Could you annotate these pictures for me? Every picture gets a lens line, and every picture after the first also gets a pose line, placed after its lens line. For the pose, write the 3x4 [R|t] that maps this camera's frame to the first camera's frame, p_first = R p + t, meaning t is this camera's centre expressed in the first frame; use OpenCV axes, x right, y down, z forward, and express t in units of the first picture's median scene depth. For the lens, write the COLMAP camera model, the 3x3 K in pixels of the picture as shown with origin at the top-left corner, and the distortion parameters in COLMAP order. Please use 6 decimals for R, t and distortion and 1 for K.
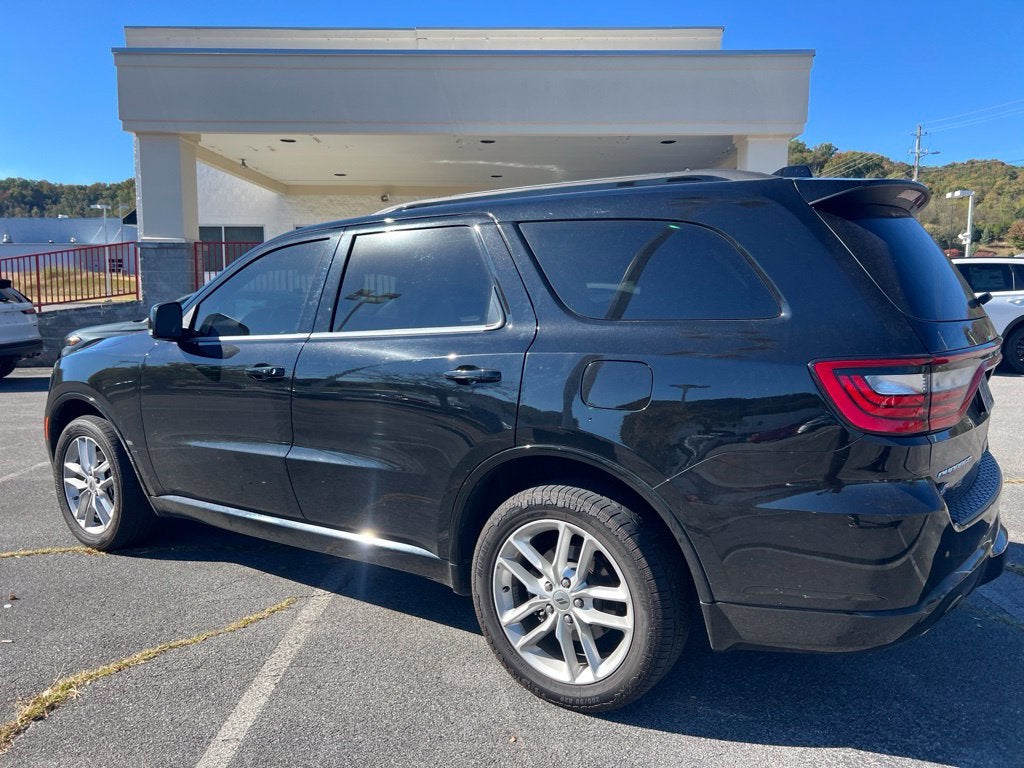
lens RADIAL K [[762.0, 0, 524.5], [0, 762.0, 384.6], [0, 0, 1]] dist [0.055362, -0.059055]
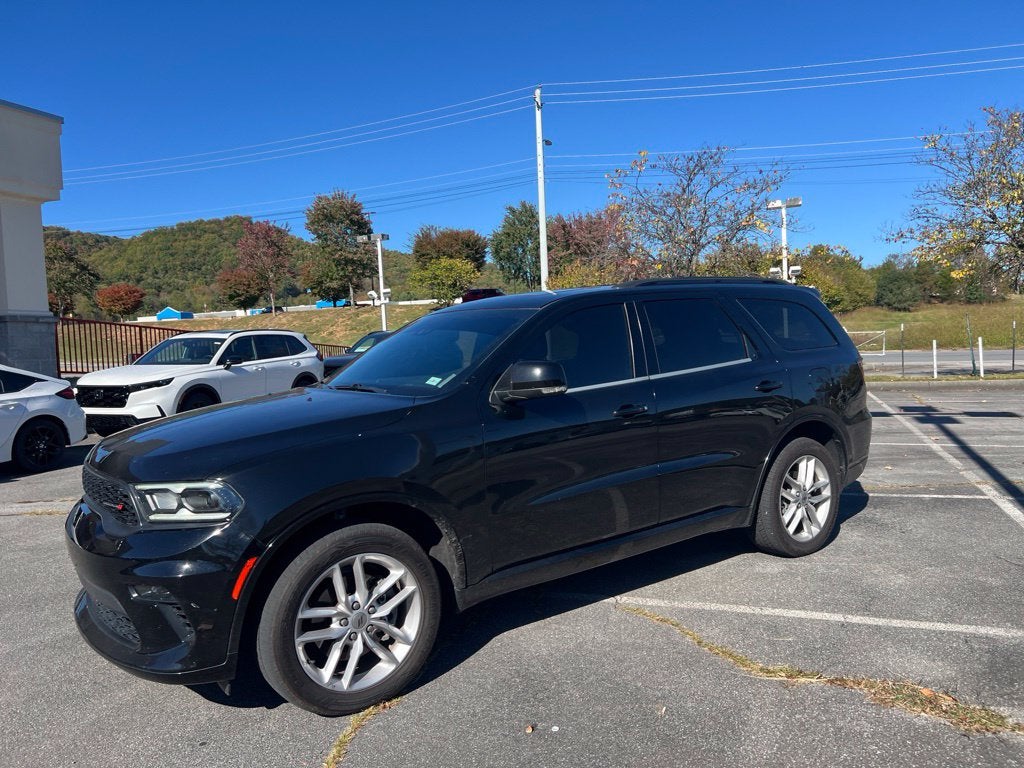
lens RADIAL K [[762.0, 0, 524.5], [0, 762.0, 384.6], [0, 0, 1]] dist [0.055362, -0.059055]
pose [[0.322103, -0.055867, 0.945055, -1.540222], [0.150353, 0.988606, 0.007197, -0.092257], [-0.934689, 0.139774, 0.326832, 0.768371]]
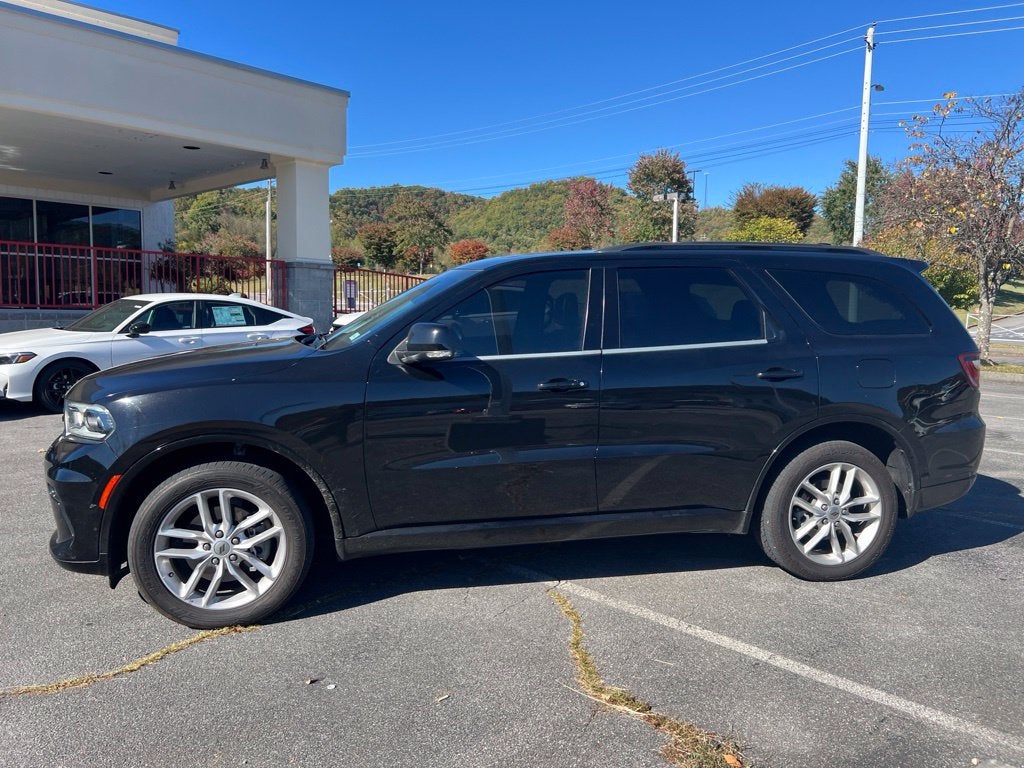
lens RADIAL K [[764.1, 0, 522.6], [0, 764.1, 369.9], [0, 0, 1]] dist [0.055100, -0.061932]
pose [[0.675801, -0.039217, 0.736040, -1.210219], [0.063372, 0.997977, -0.005012, -0.037587], [-0.734355, 0.050032, 0.676920, 0.294645]]
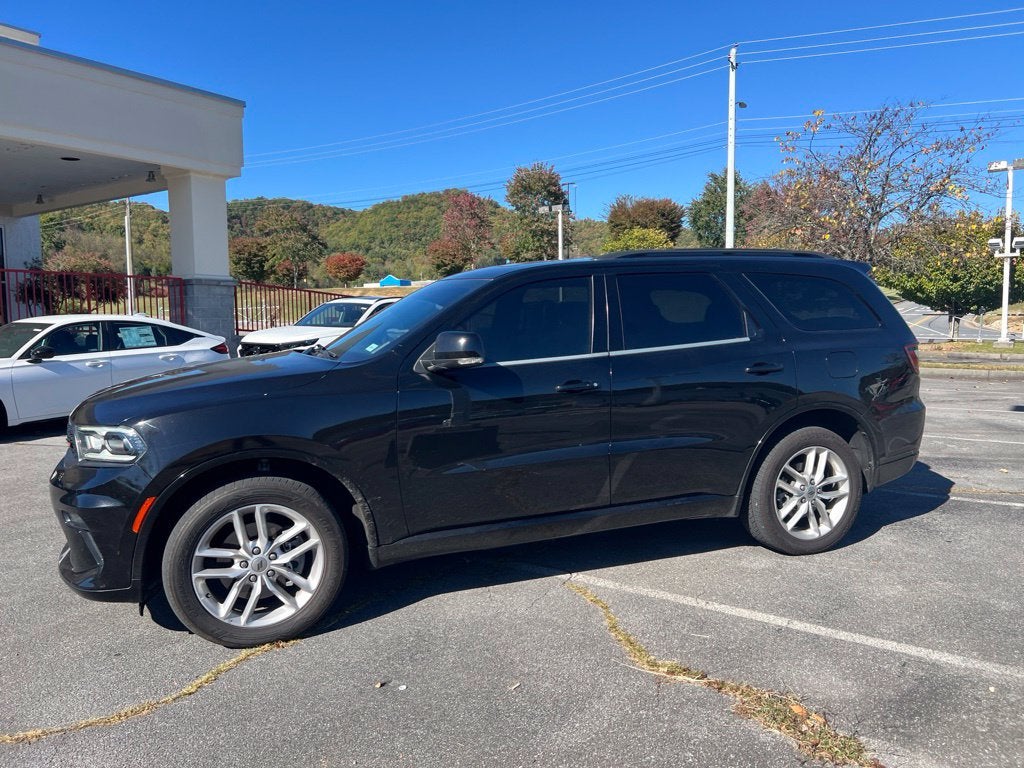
lens RADIAL K [[762.0, 0, 524.5], [0, 762.0, 384.6], [0, 0, 1]] dist [0.055362, -0.059055]
pose [[0.551681, -0.068419, 0.831244, -1.370196], [0.105777, 0.994322, 0.011640, -0.042455], [-0.827321, 0.081505, 0.555786, 0.424753]]
